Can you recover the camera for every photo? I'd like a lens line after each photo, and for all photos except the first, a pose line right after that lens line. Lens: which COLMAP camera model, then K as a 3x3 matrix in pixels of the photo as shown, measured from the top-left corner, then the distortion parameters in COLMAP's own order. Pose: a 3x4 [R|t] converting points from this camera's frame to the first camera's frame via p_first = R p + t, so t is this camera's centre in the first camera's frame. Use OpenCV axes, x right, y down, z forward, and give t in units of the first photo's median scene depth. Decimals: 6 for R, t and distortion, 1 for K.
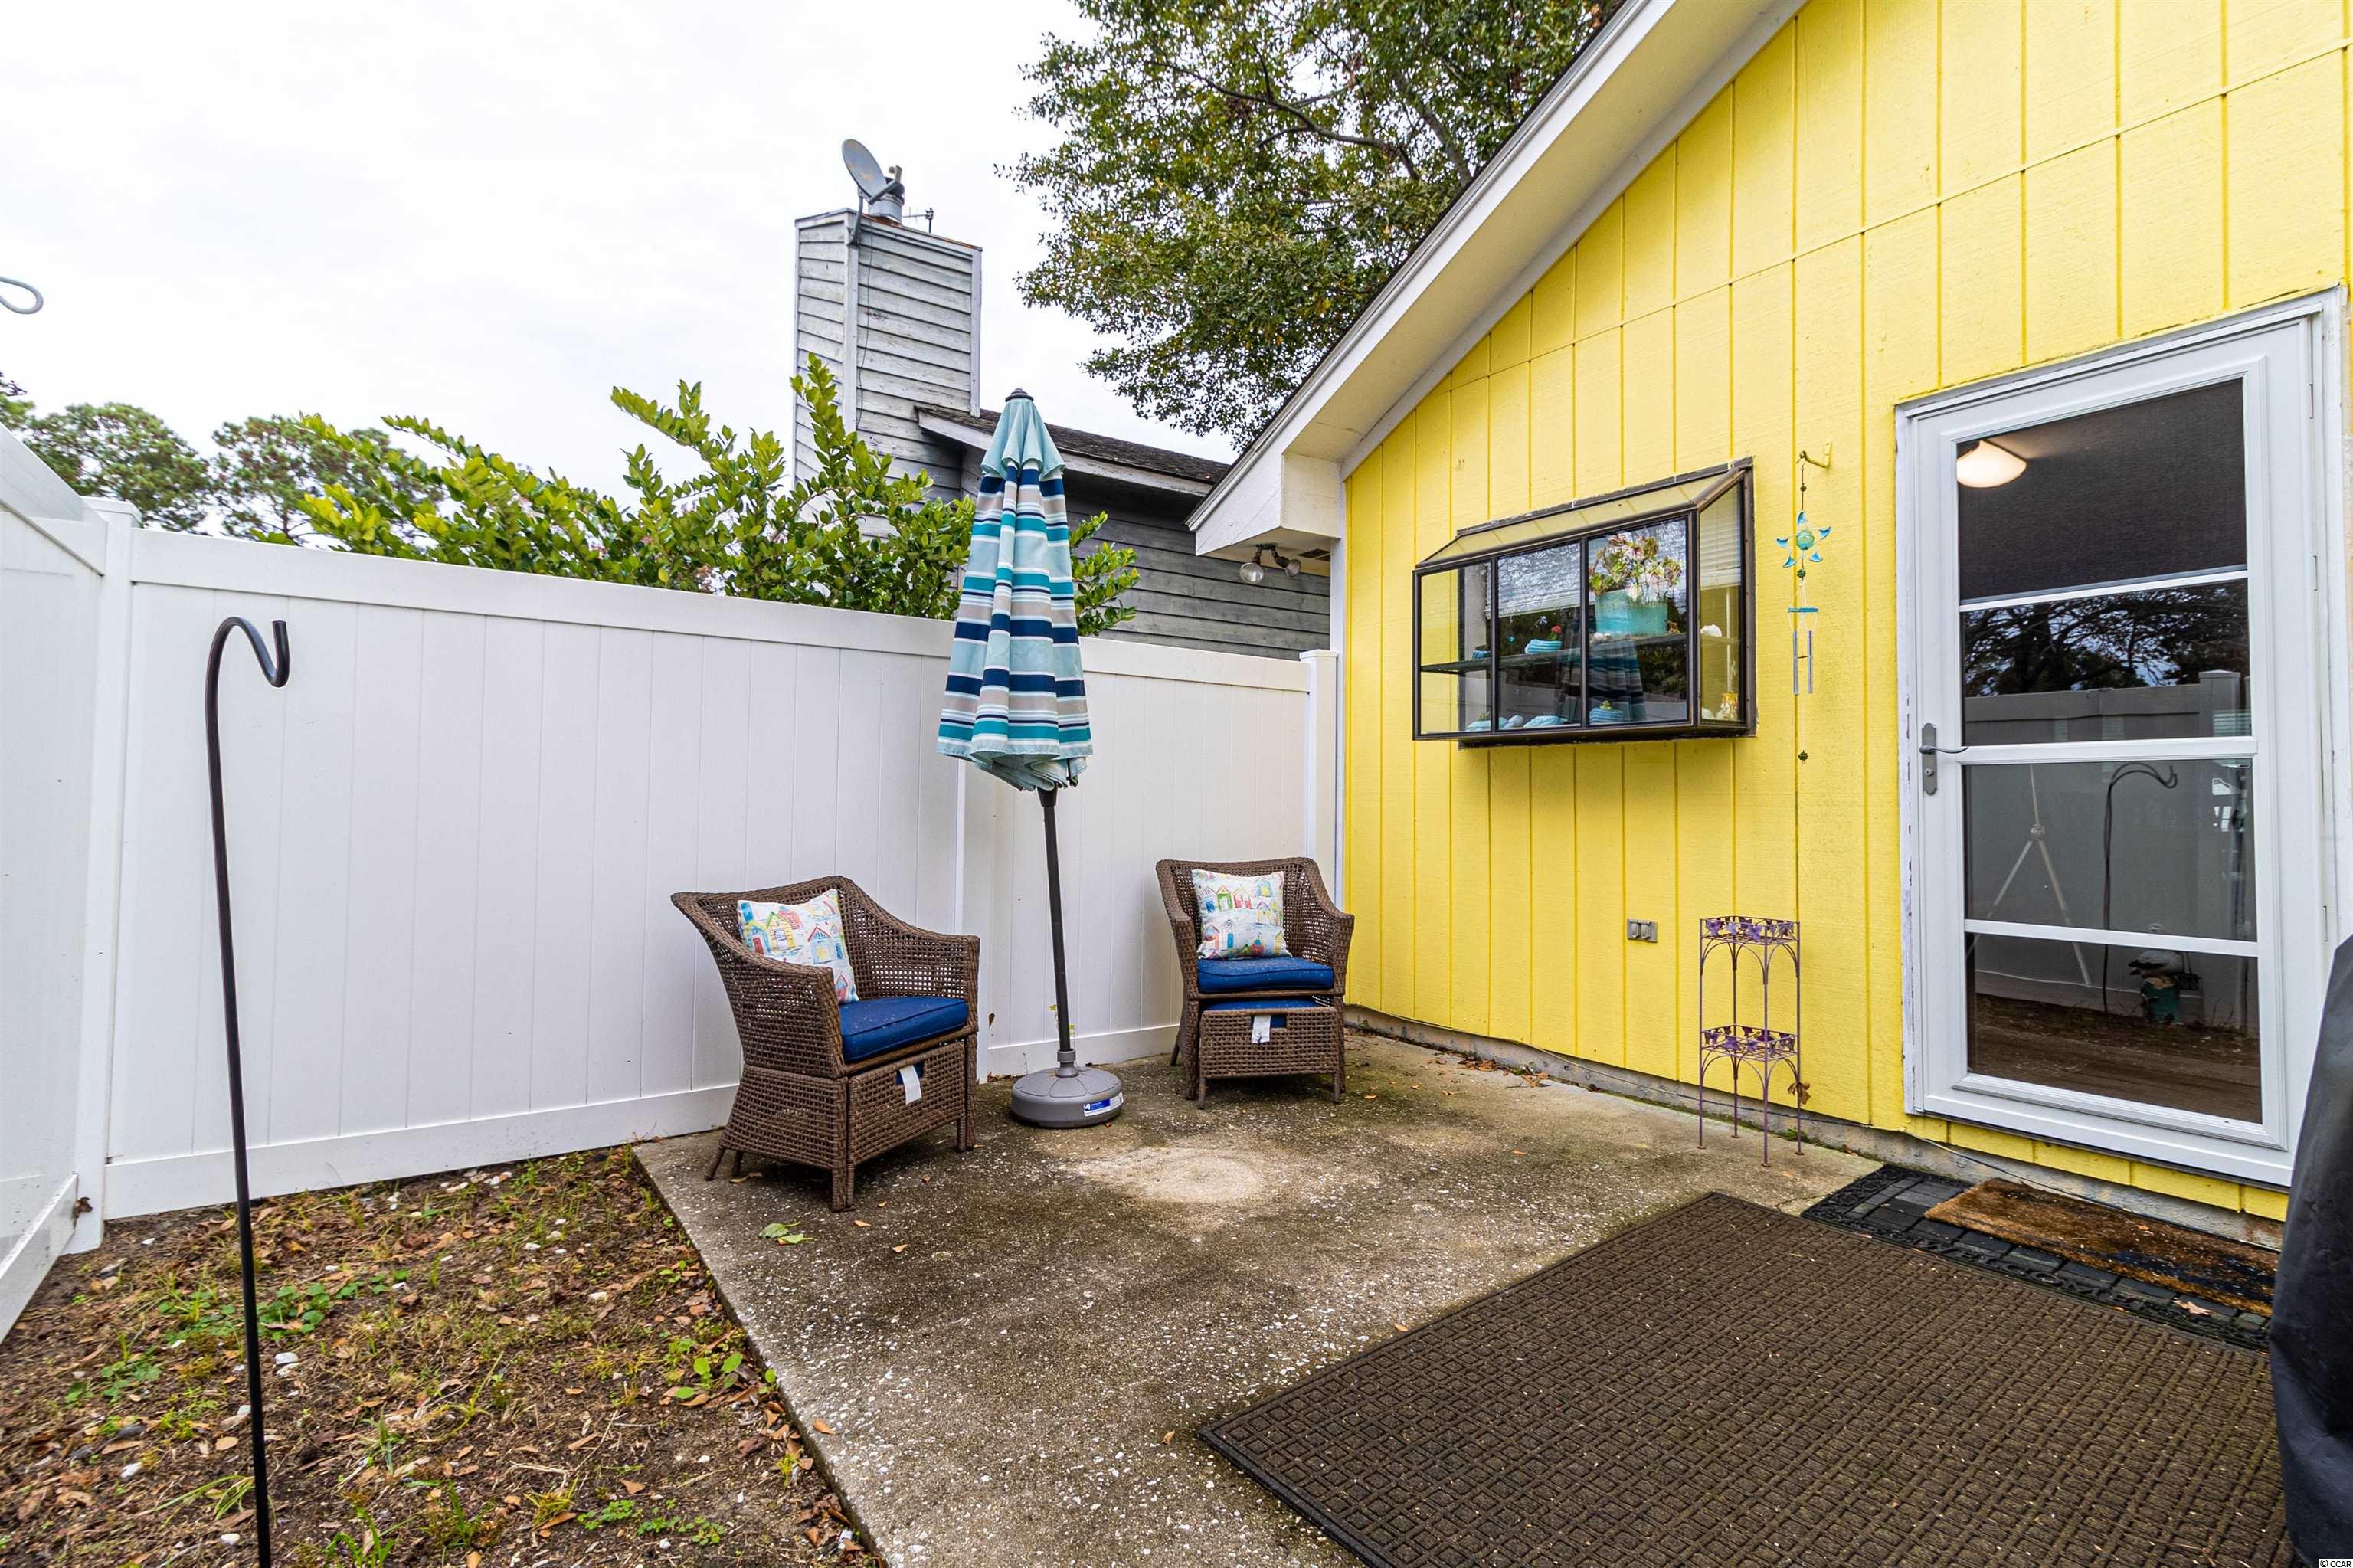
lens RADIAL K [[1081.9, 0, 1191.5], [0, 1081.9, 773.2], [0, 0, 1]] dist [0.007483, -0.000120]
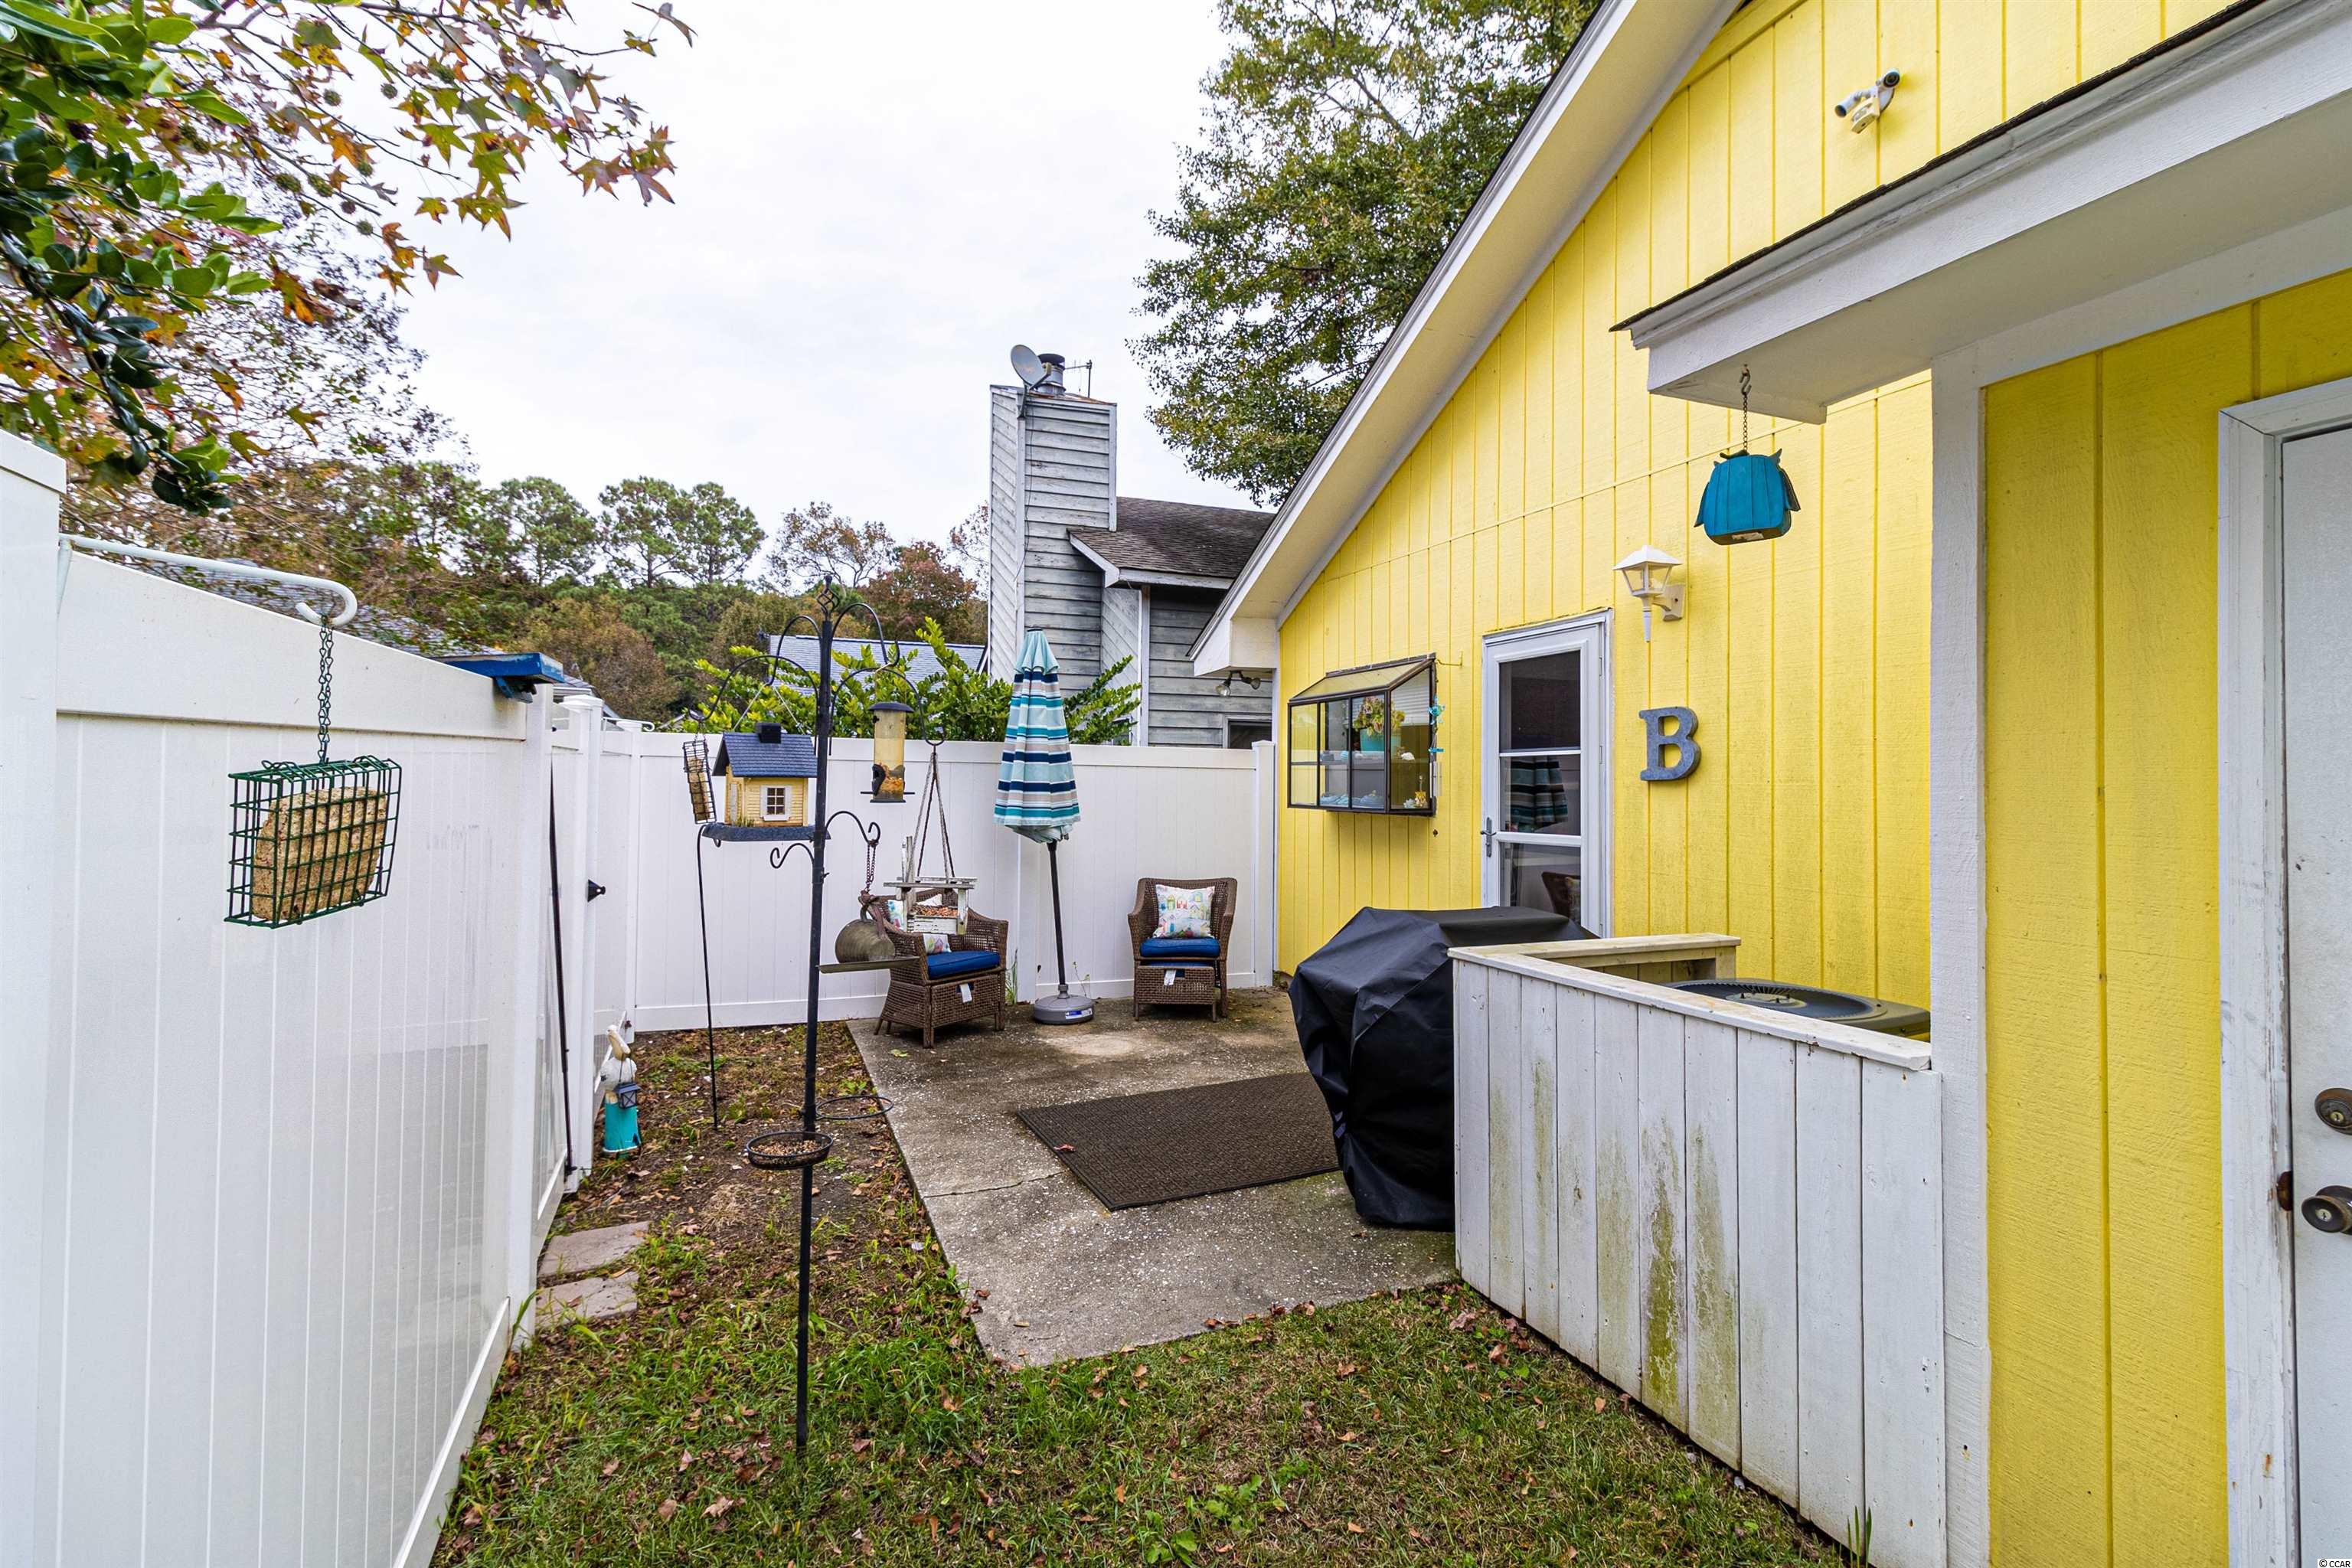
lens RADIAL K [[1081.4, 0, 1185.9], [0, 1081.4, 770.2], [0, 0, 1]] dist [0.007483, -0.000120]
pose [[0.972794, -0.004971, -0.231618, 0.547537], [0.007017, 0.999943, 0.008009, -0.127624], [0.231565, -0.009416, 0.972774, -0.776431]]
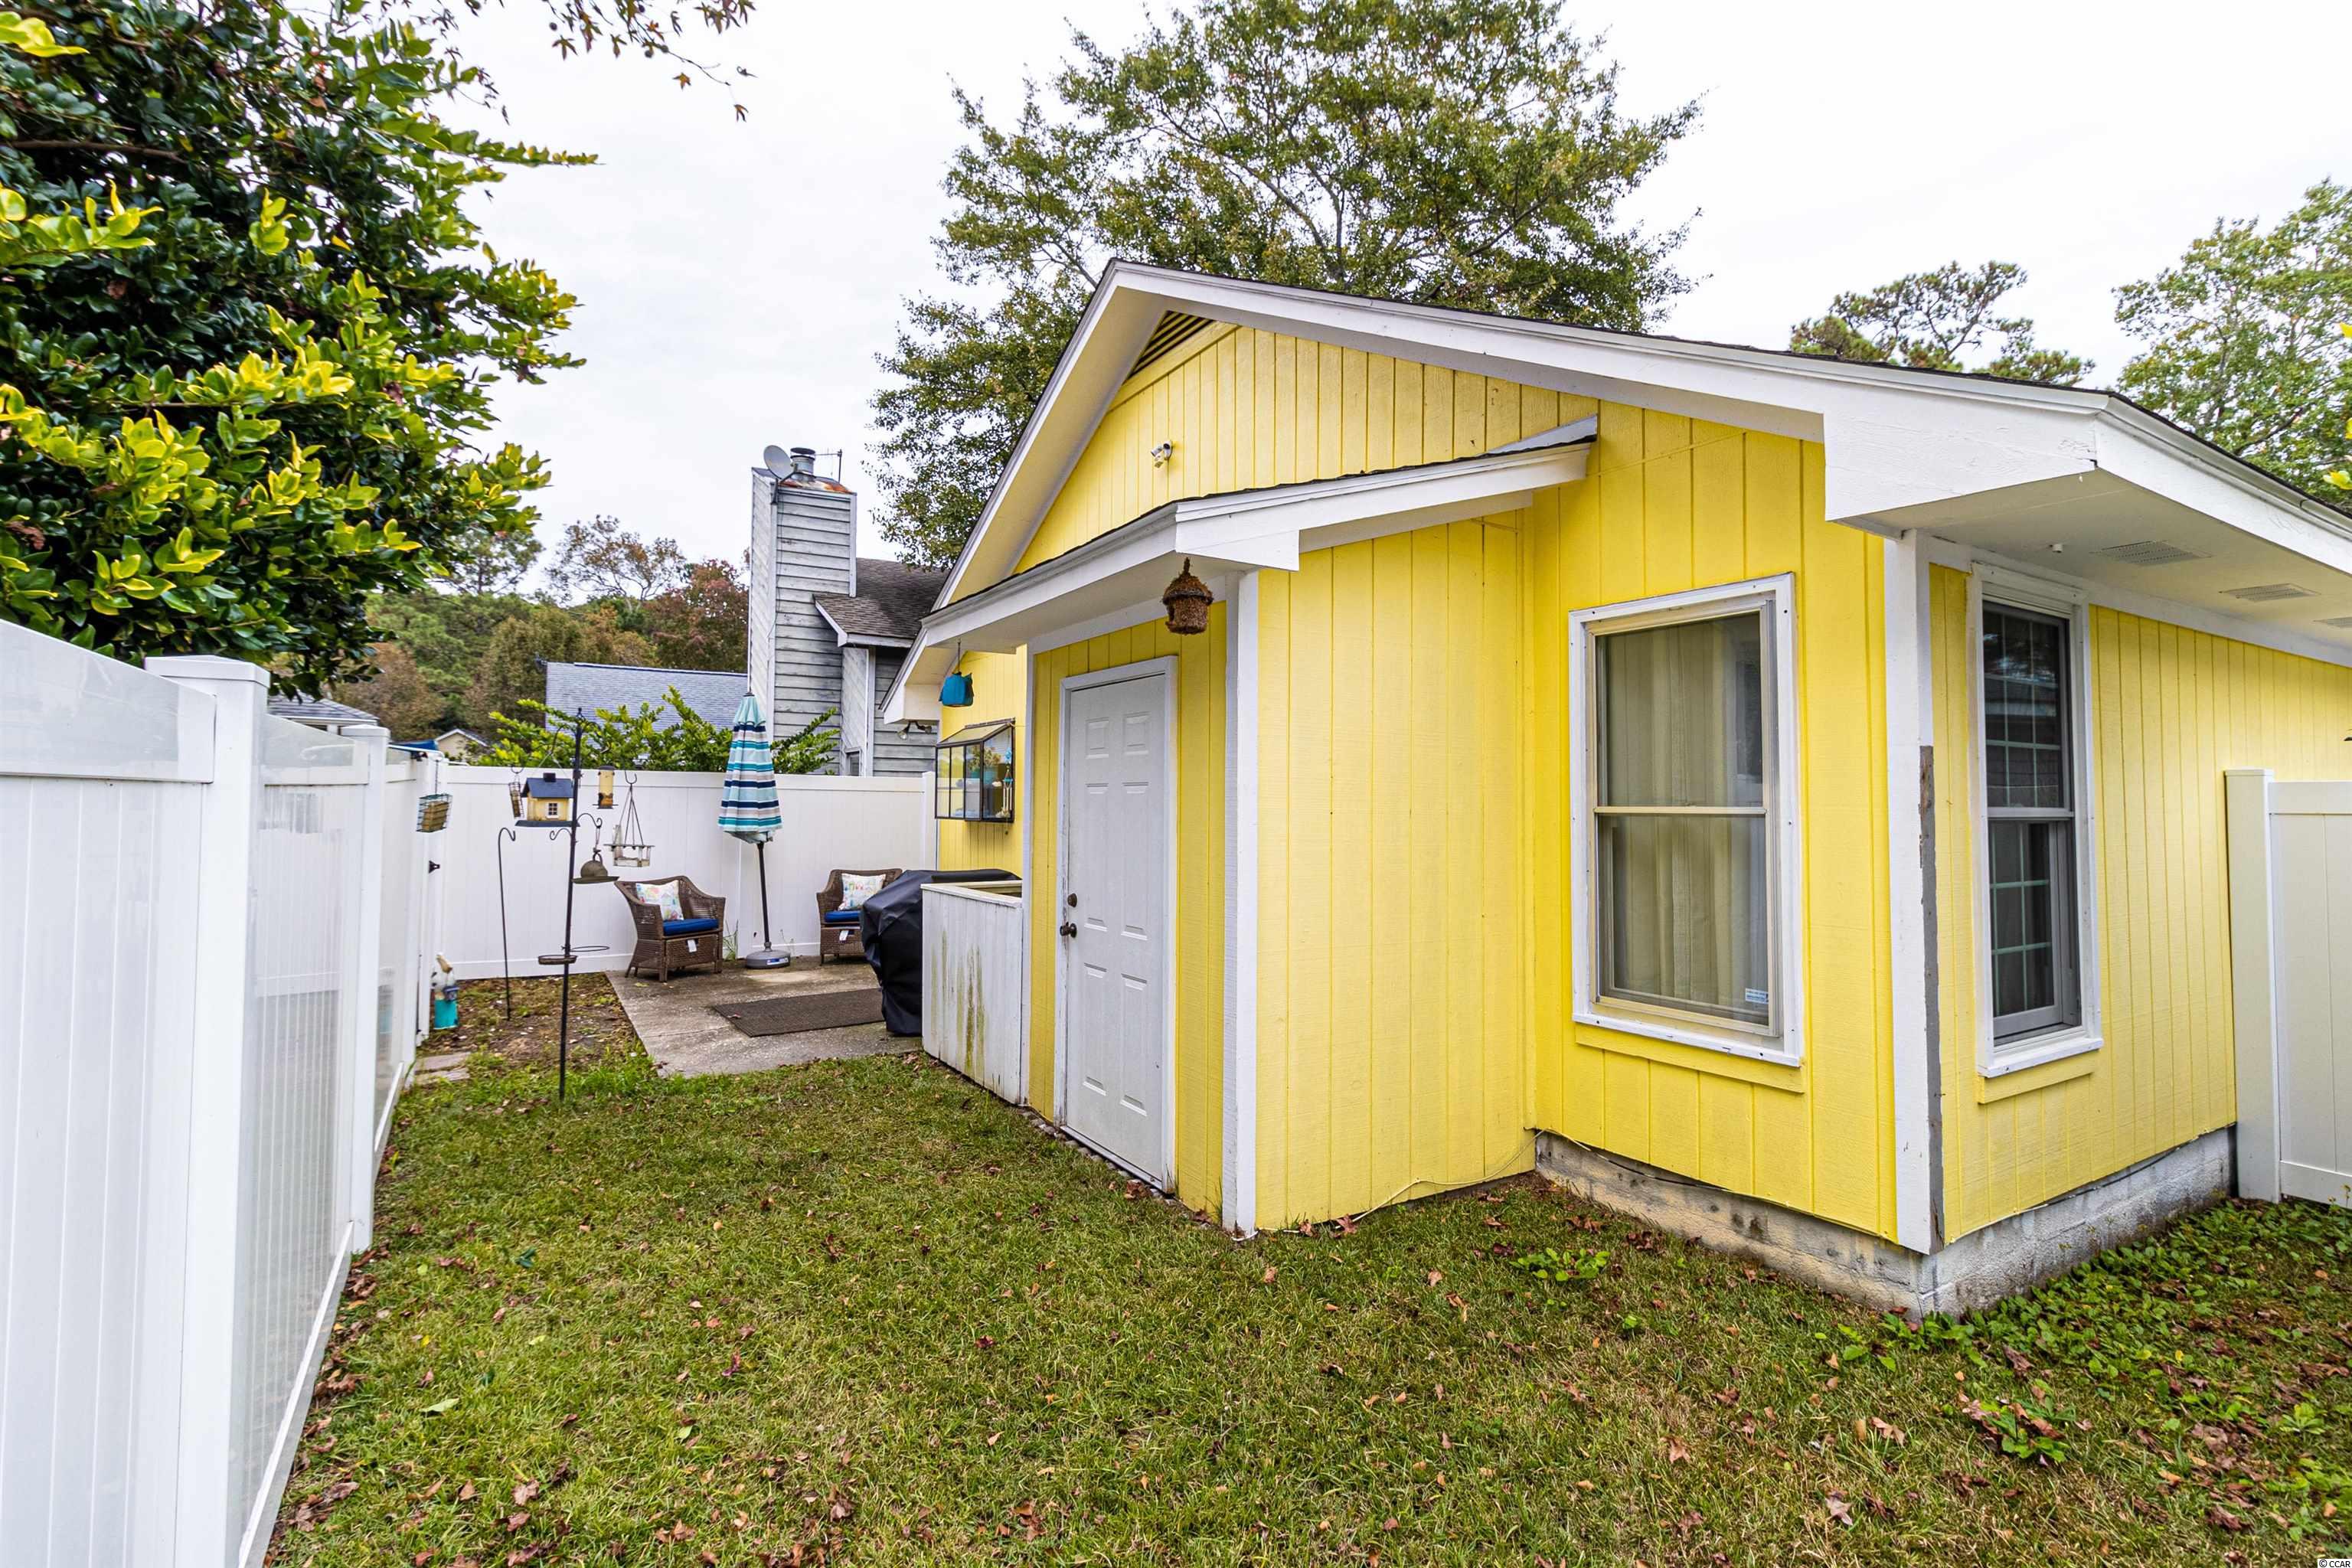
lens RADIAL K [[1081.4, 0, 1180.7], [0, 1081.4, 763.6], [0, 0, 1]] dist [0.007483, -0.000120]
pose [[0.997524, -0.006919, -0.069988, 1.145437], [0.005850, 0.999863, -0.015460, -0.139520], [0.070086, 0.015012, 0.997428, -1.661632]]
